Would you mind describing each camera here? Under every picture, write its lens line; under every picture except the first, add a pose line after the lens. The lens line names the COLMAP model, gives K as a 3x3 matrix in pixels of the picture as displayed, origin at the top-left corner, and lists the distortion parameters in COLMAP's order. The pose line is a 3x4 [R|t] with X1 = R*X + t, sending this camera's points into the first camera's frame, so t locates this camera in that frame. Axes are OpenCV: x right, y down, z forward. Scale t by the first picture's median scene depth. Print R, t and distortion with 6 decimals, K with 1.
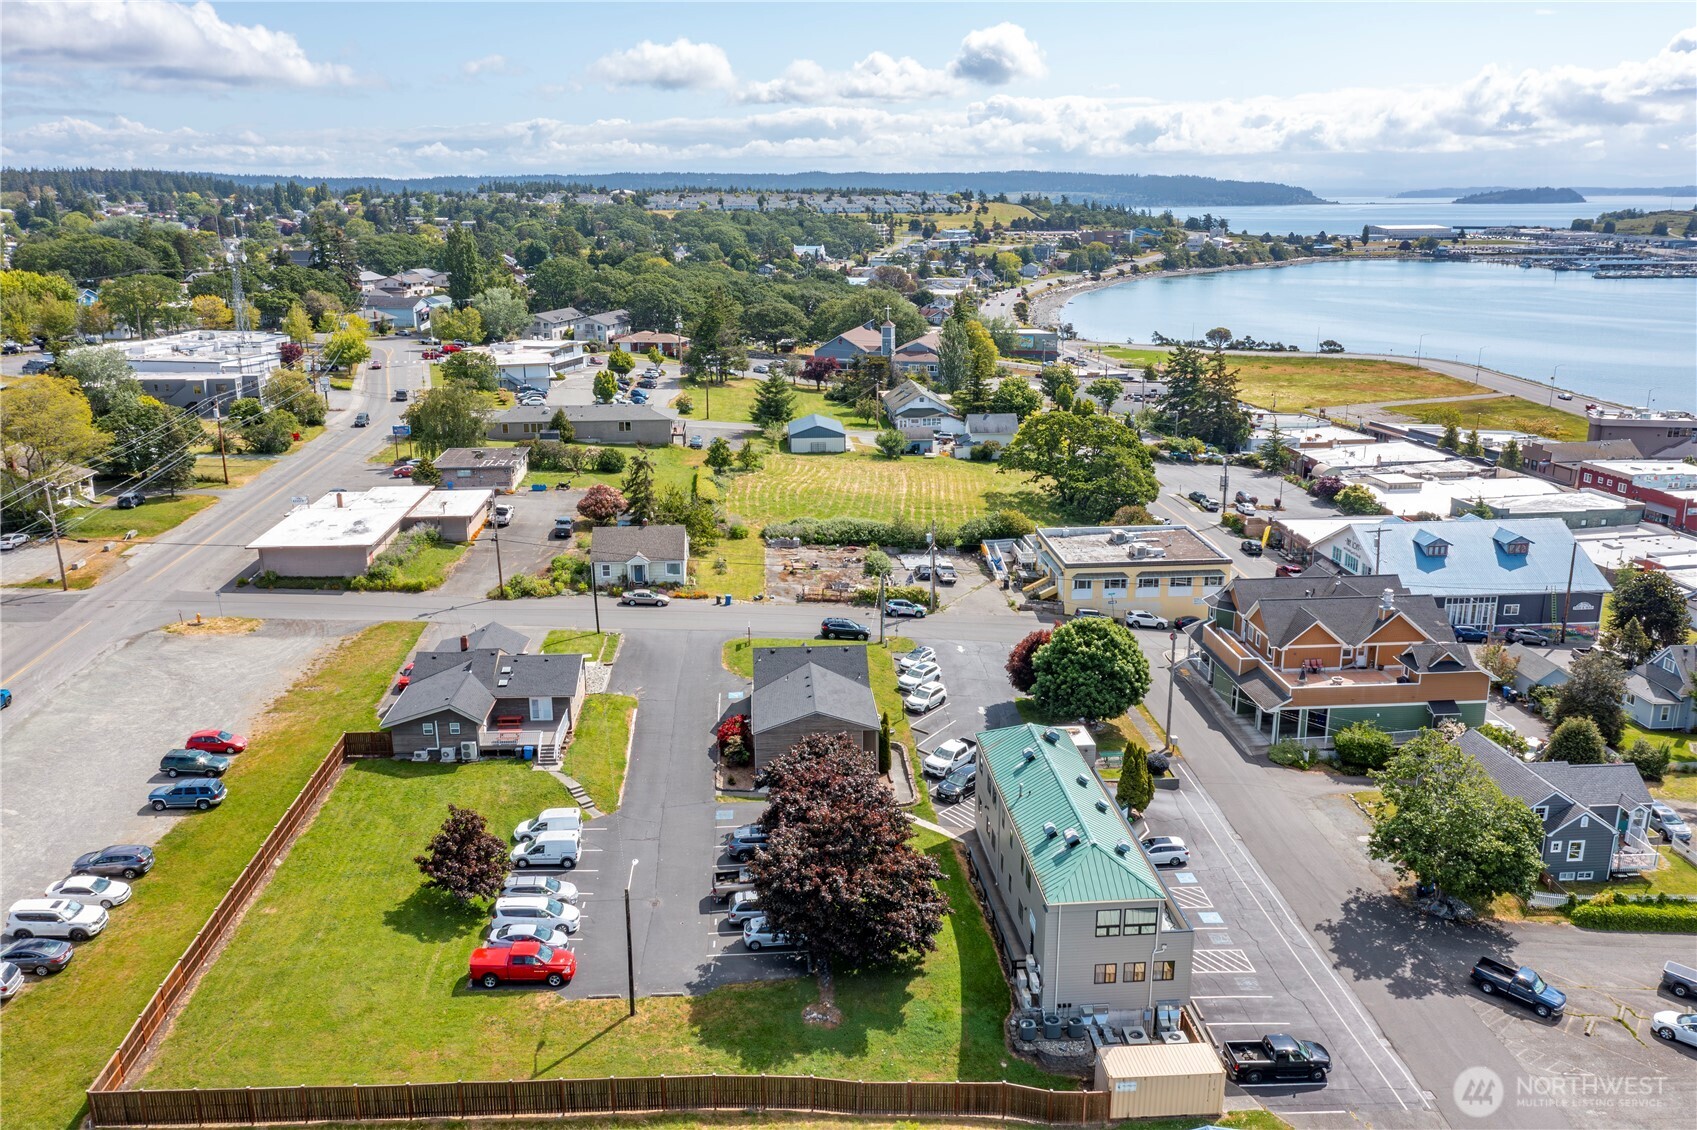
lens RADIAL K [[1338.9, 0, 843.7], [0, 1338.9, 566.0], [0, 0, 1]] dist [0.006359, 0.004425]
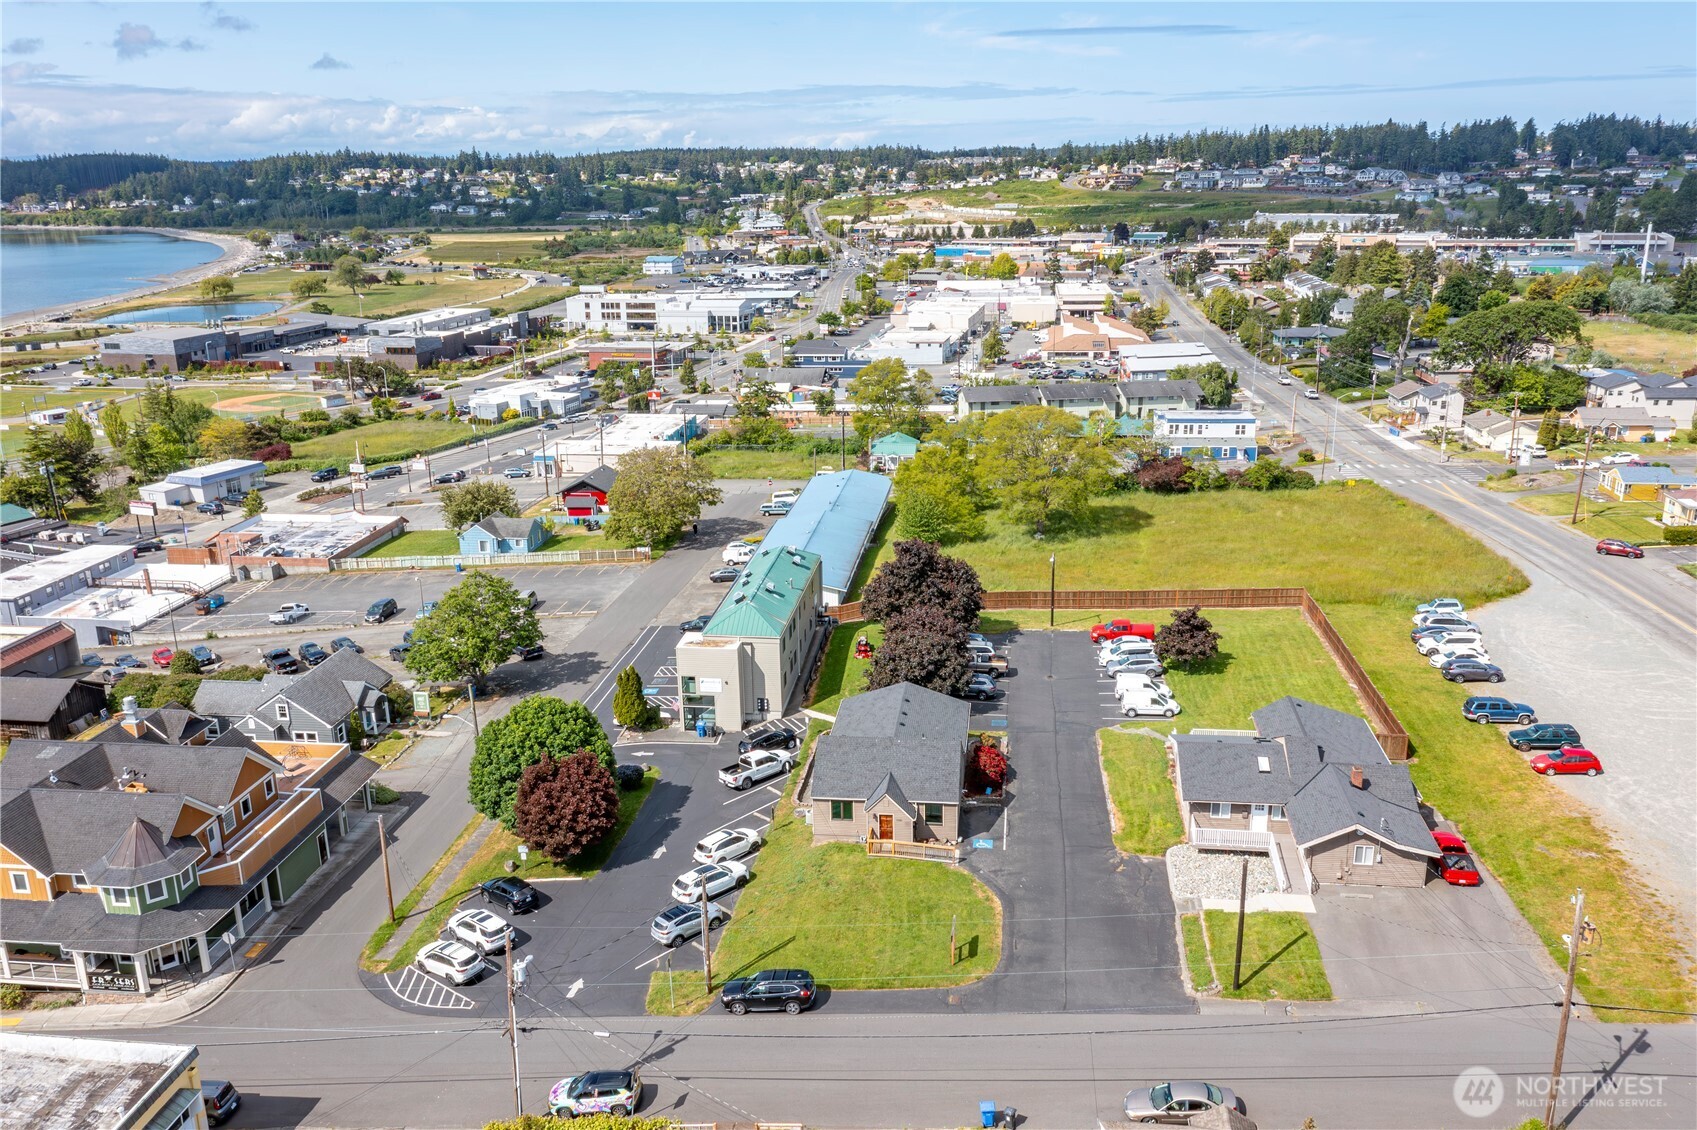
lens RADIAL K [[1335.7, 0, 852.1], [0, 1335.7, 563.0], [0, 0, 1]] dist [0.001598, 0.030850]
pose [[-0.980873, -0.033313, 0.191776, -0.108789], [0.073027, 0.850298, 0.521211, -0.317684], [-0.180430, 0.525246, -0.831602, 1.154006]]
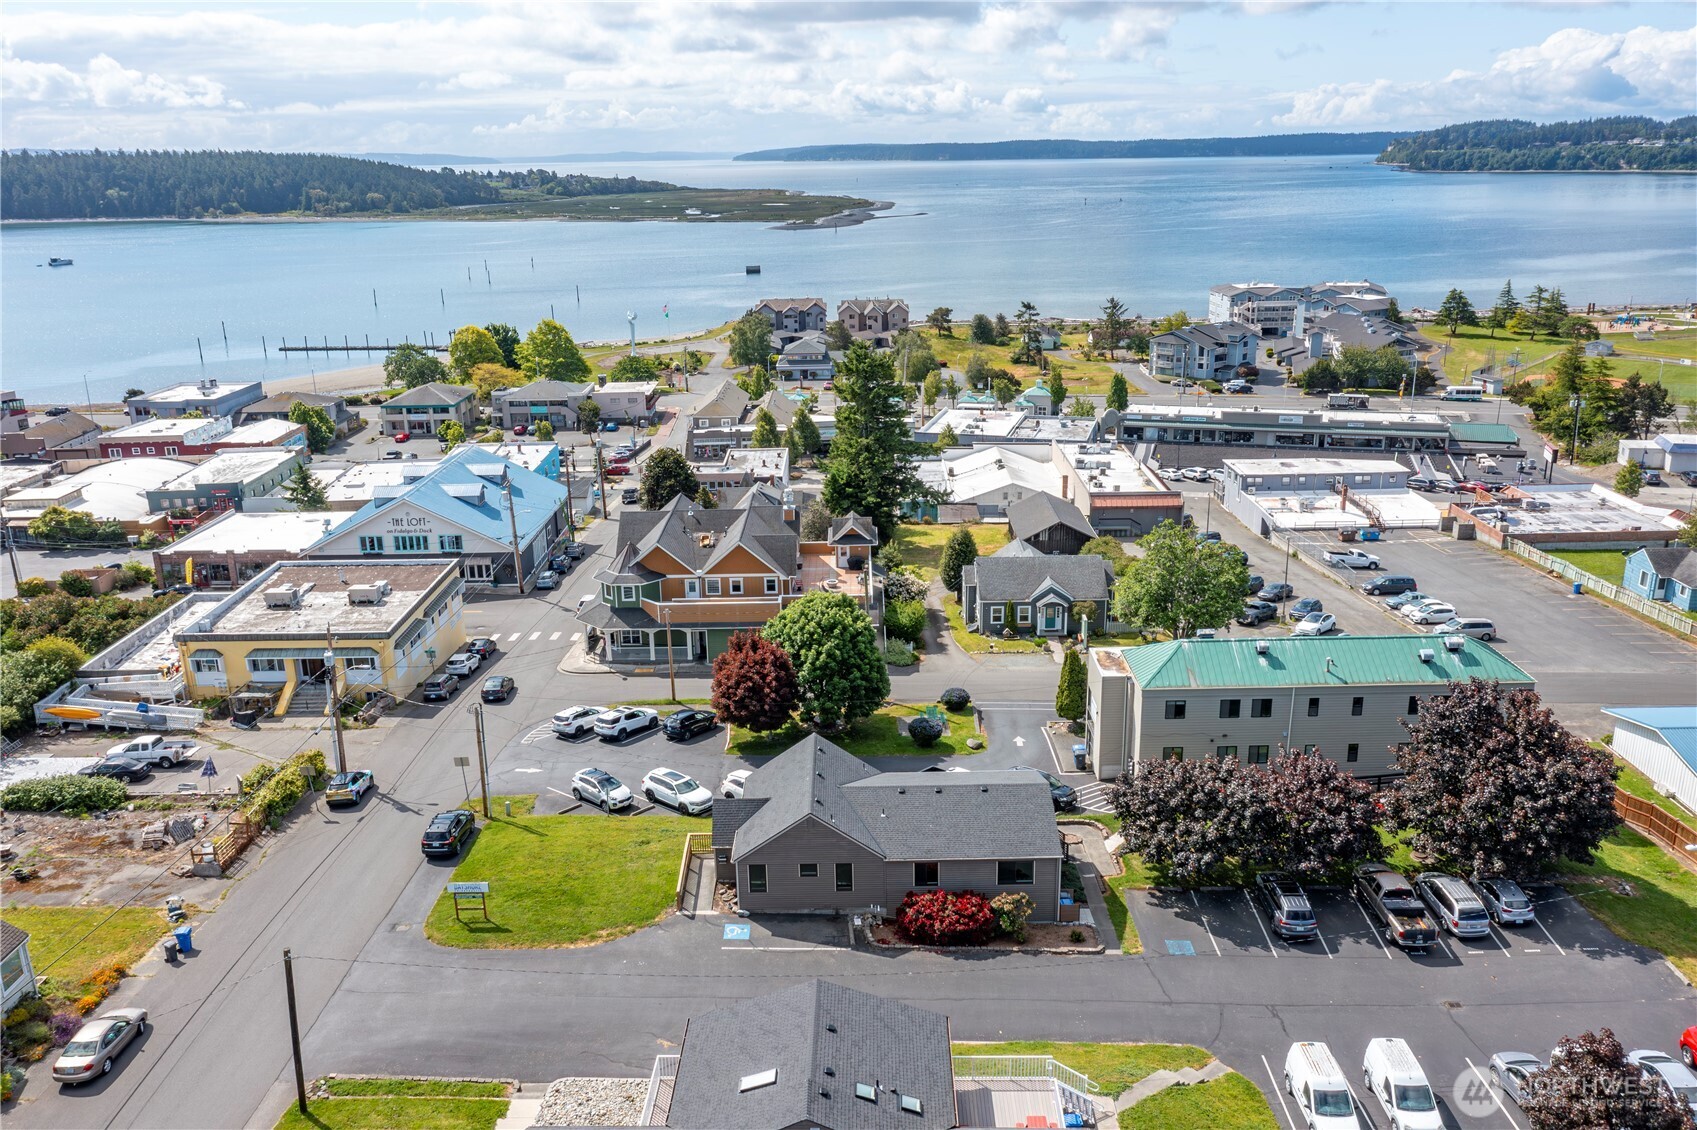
lens RADIAL K [[1335.7, 0, 852.1], [0, 1335.7, 563.0], [0, 0, 1]] dist [0.001598, 0.030850]
pose [[0.068353, -0.286002, 0.955788, -0.426507], [0.280412, 0.924916, 0.256711, -0.132950], [-0.957443, 0.250467, 0.143419, 0.622403]]
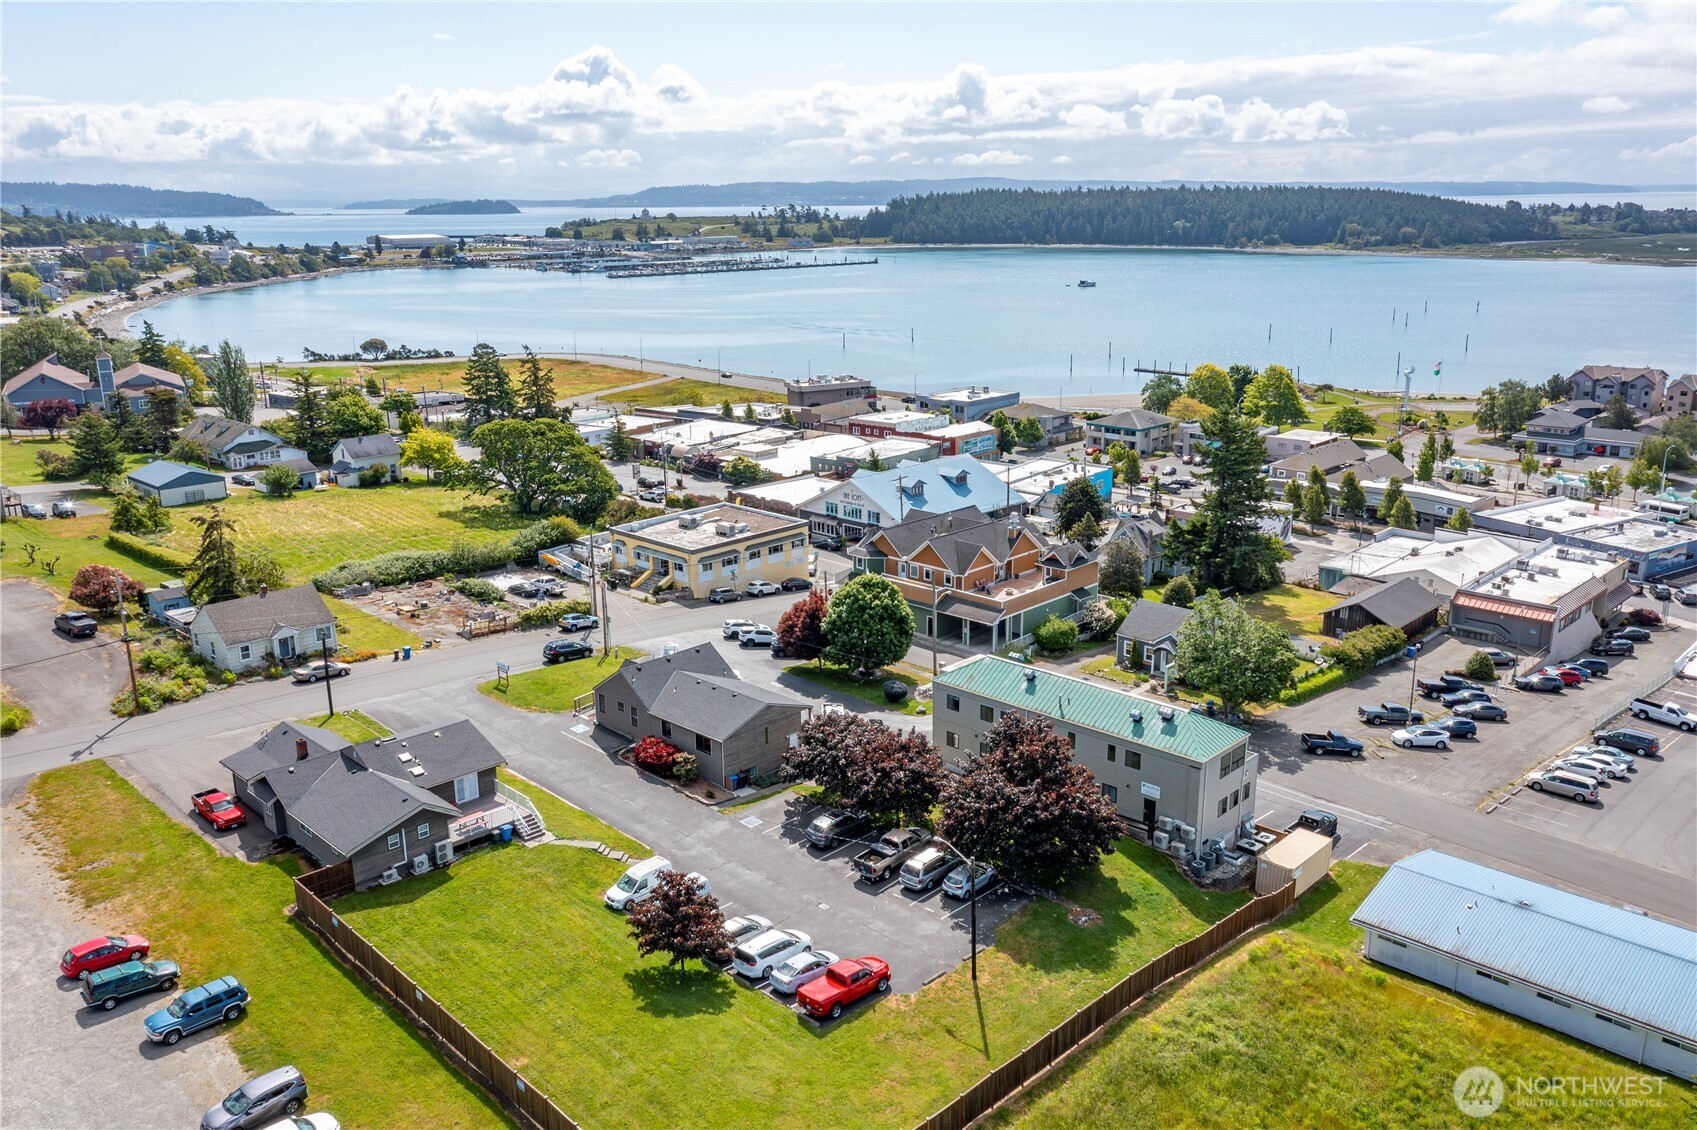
lens RADIAL K [[1335.7, 0, 852.1], [0, 1335.7, 563.0], [0, 0, 1]] dist [0.001598, 0.030850]
pose [[0.740946, -0.177236, 0.647755, -0.393180], [0.183308, 0.981294, 0.058816, -0.028420], [-0.646062, 0.075159, 0.759575, 0.115142]]
